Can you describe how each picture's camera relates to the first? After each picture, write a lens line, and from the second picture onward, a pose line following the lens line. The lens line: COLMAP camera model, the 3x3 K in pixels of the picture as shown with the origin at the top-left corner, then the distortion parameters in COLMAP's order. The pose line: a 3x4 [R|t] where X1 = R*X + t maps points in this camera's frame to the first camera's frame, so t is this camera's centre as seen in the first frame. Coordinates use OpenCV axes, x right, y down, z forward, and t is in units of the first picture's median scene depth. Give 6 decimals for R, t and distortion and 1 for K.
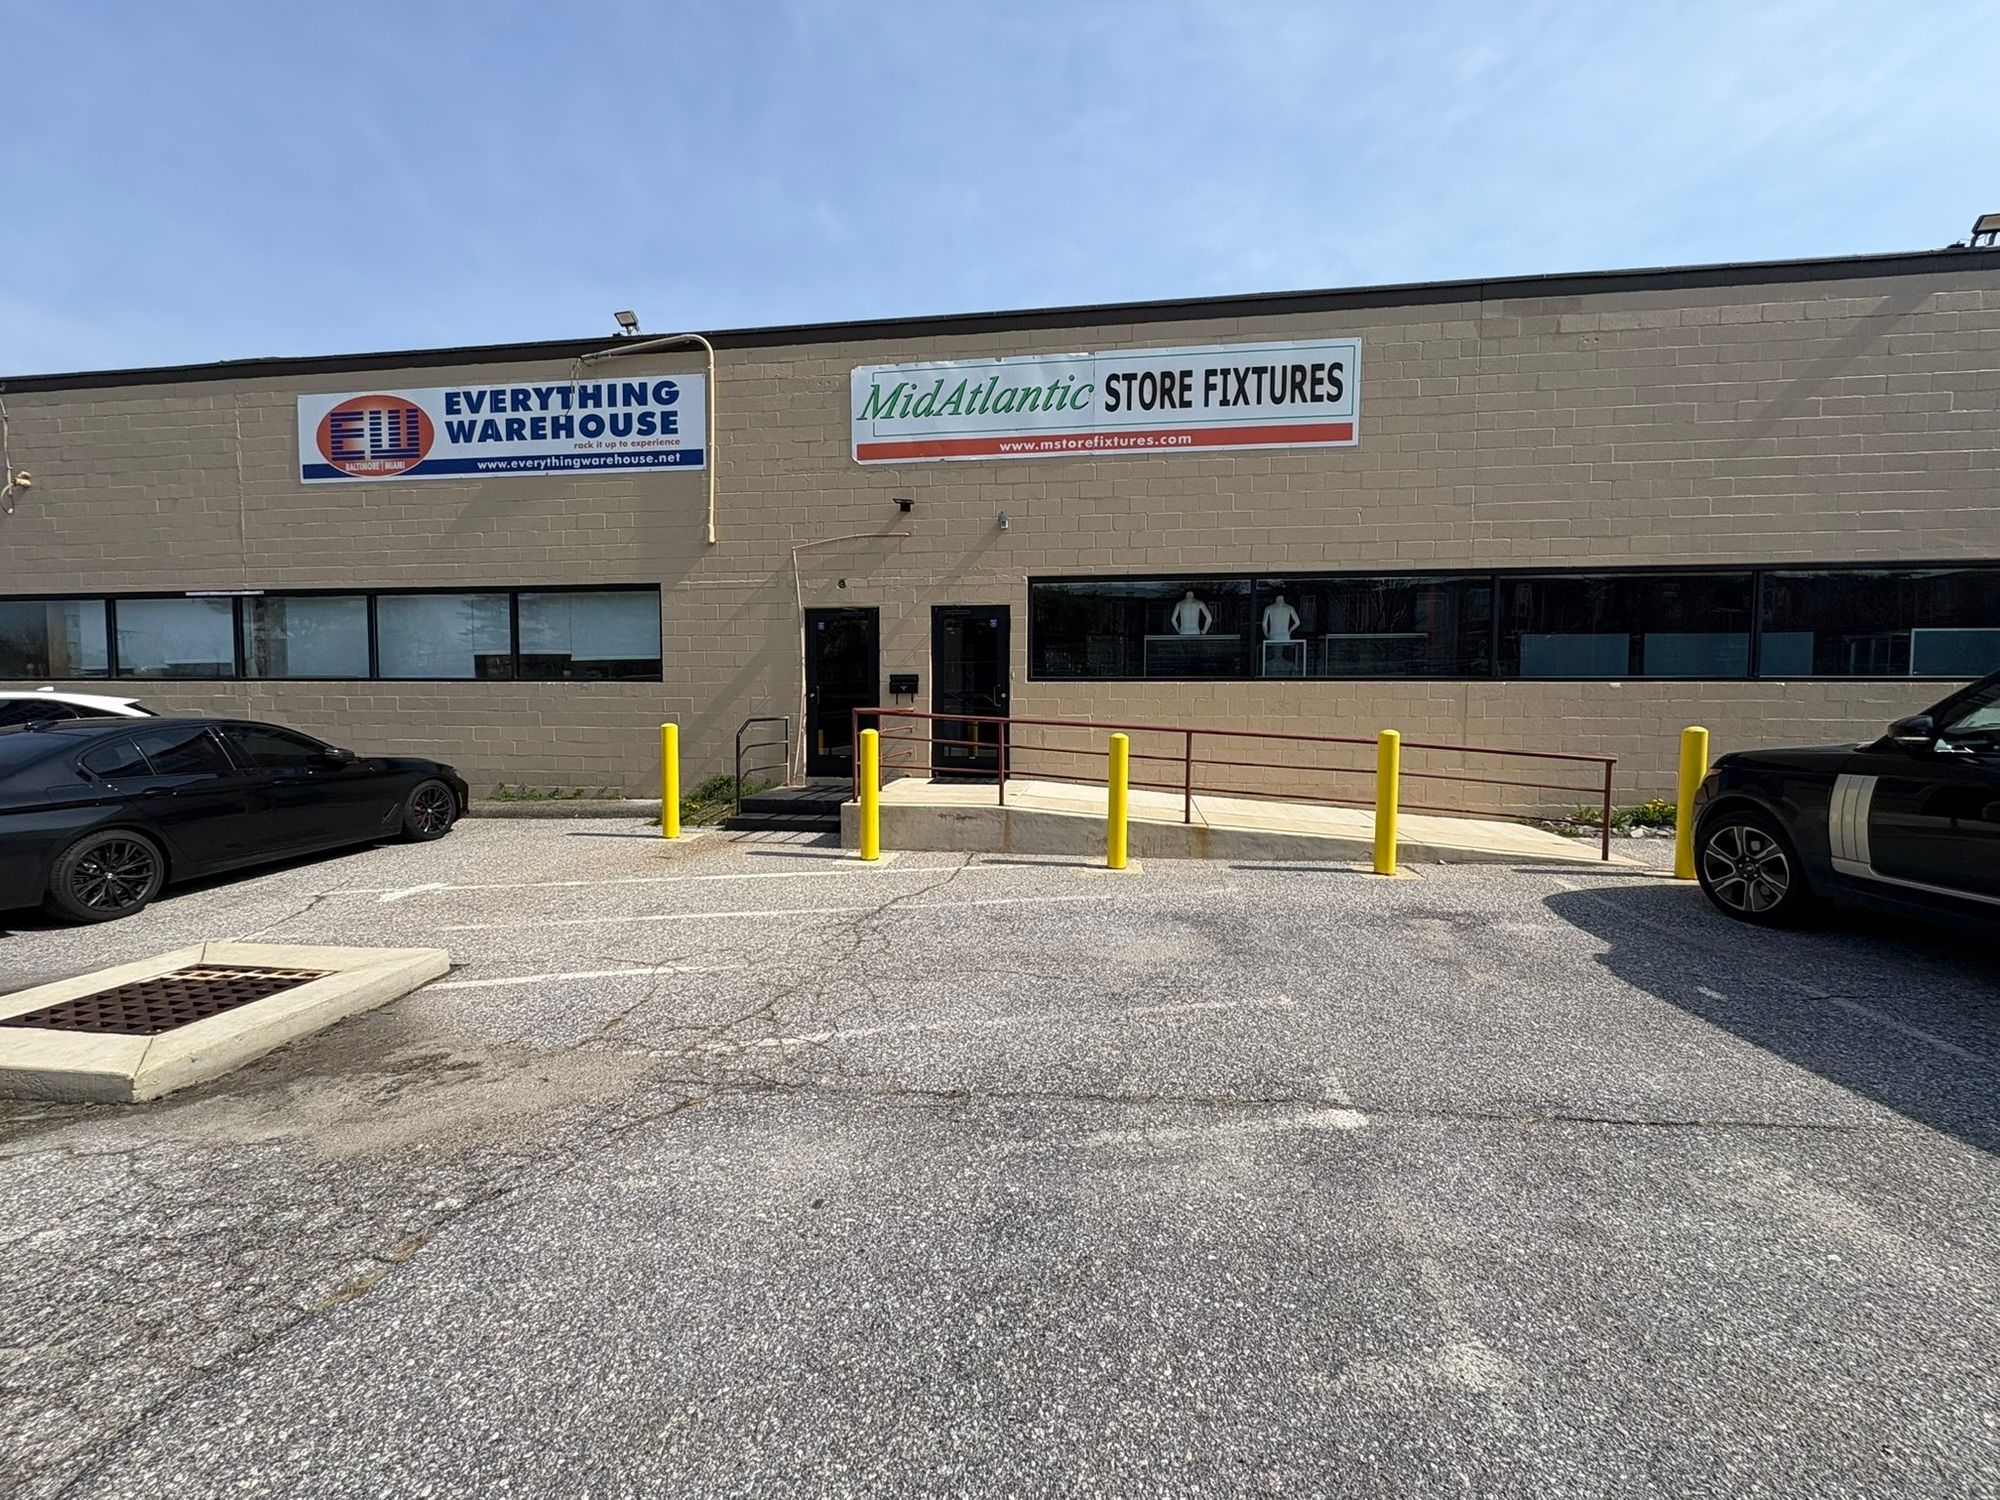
lens RADIAL K [[820.2, 0, 1009.2], [0, 820.2, 746.4], [0, 0, 1]] dist [0.000004, 0.000080]
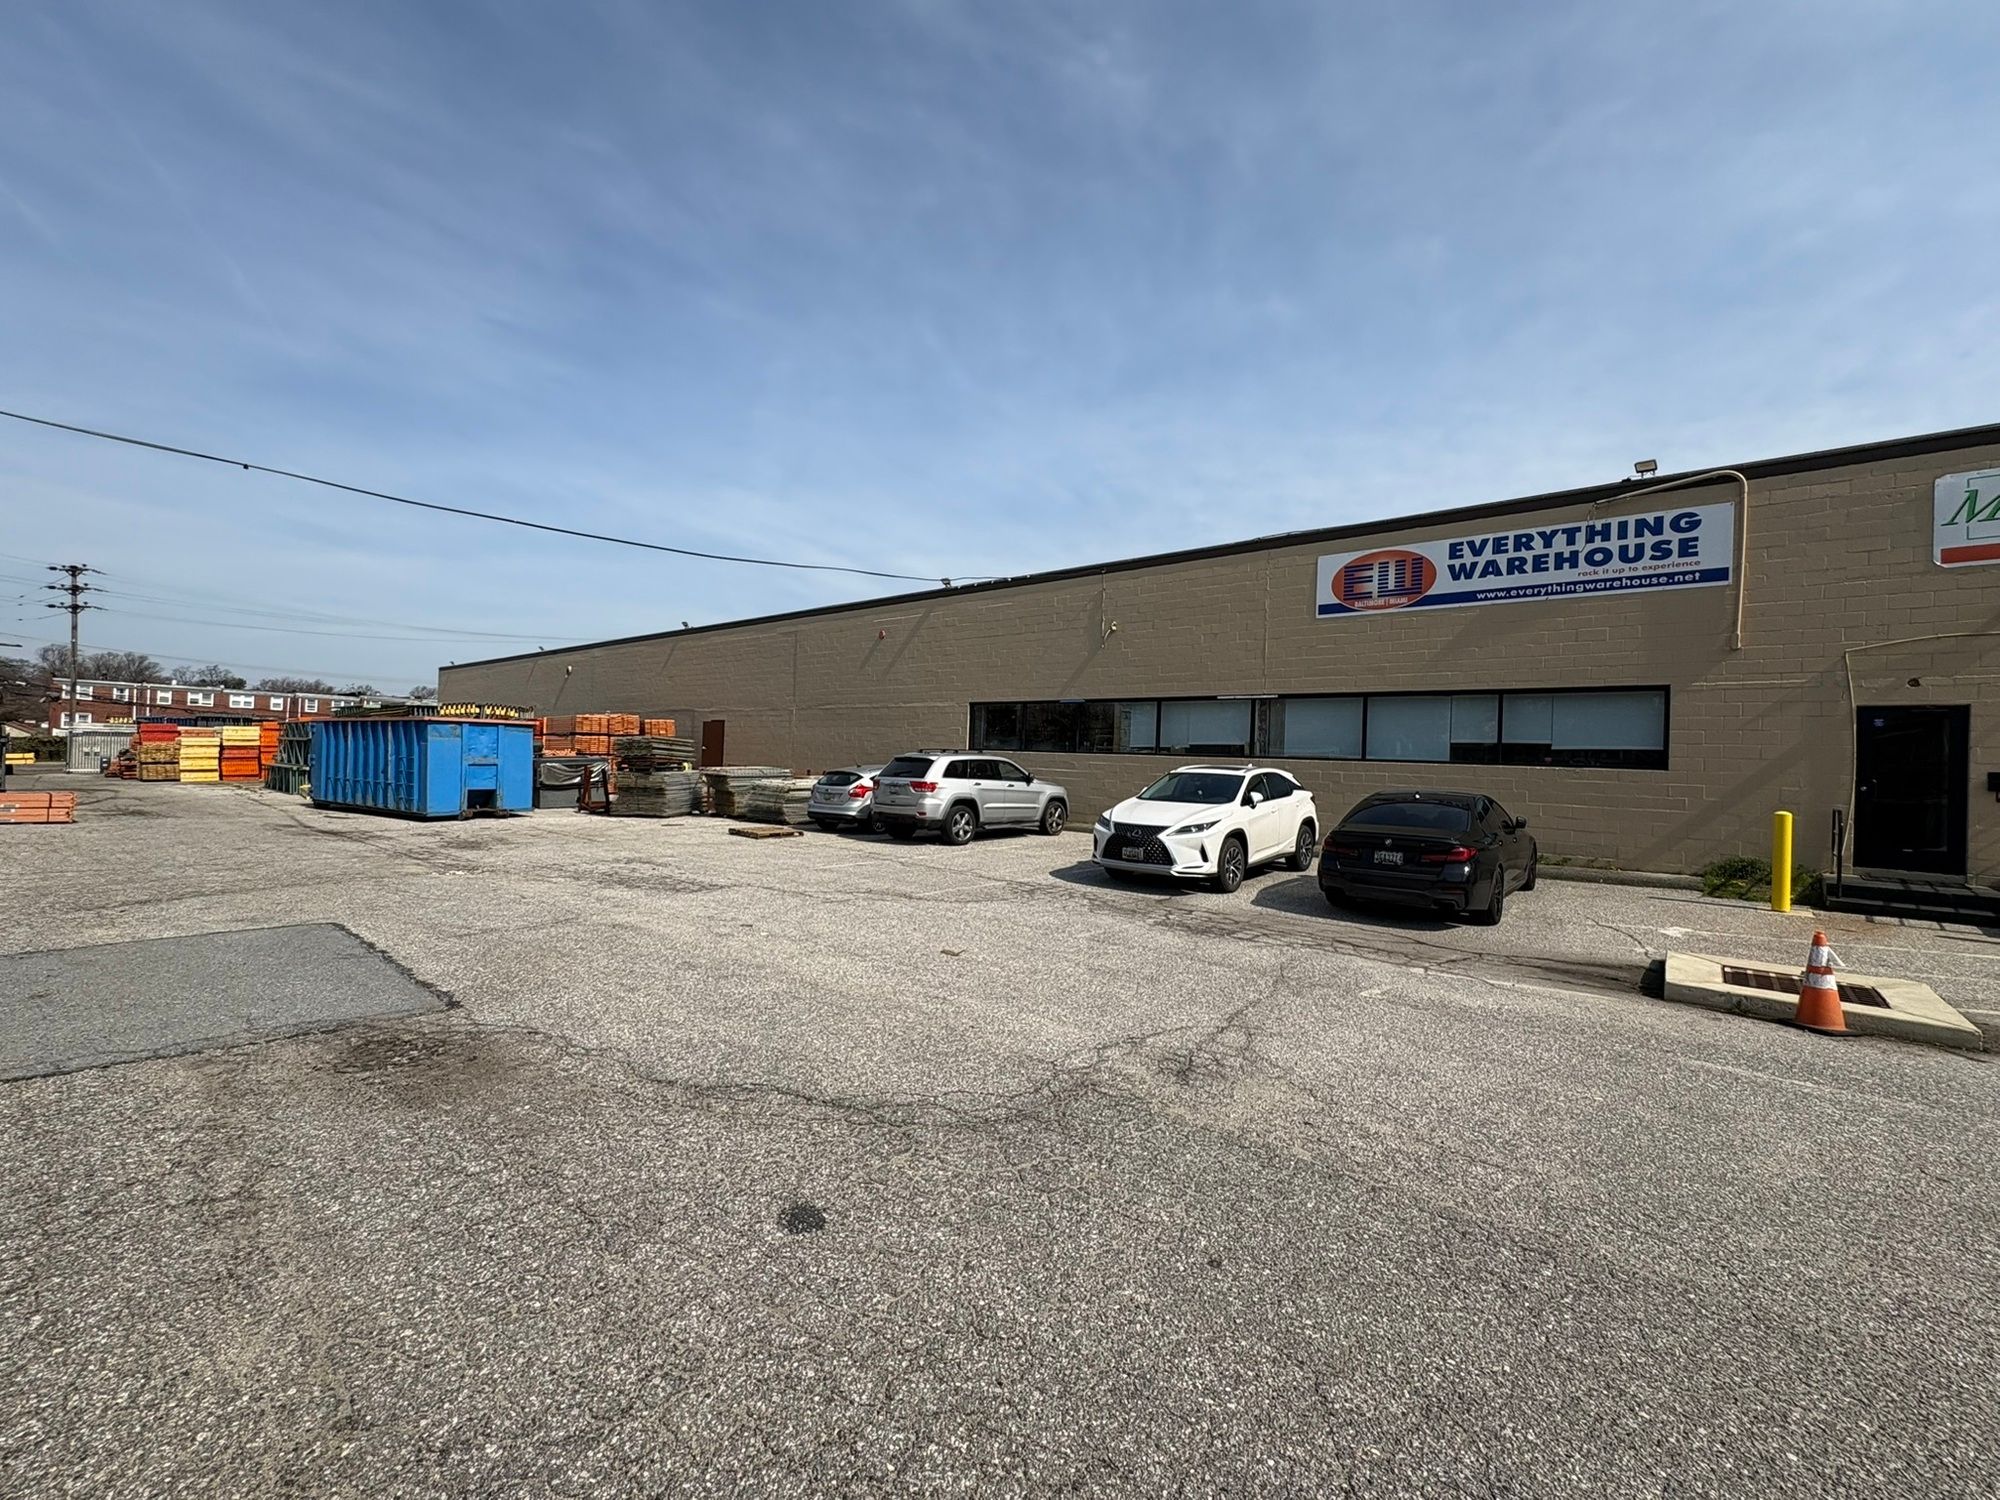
lens RADIAL K [[860.7, 0, 983.0], [0, 860.7, 744.4], [0, 0, 1]] dist [0.001481, -0.001172]
pose [[0.809821, 0.016454, -0.586446, -0.494169], [-0.066073, 0.995805, -0.063300, 0.023734], [0.582945, 0.090009, 0.807511, -0.524704]]
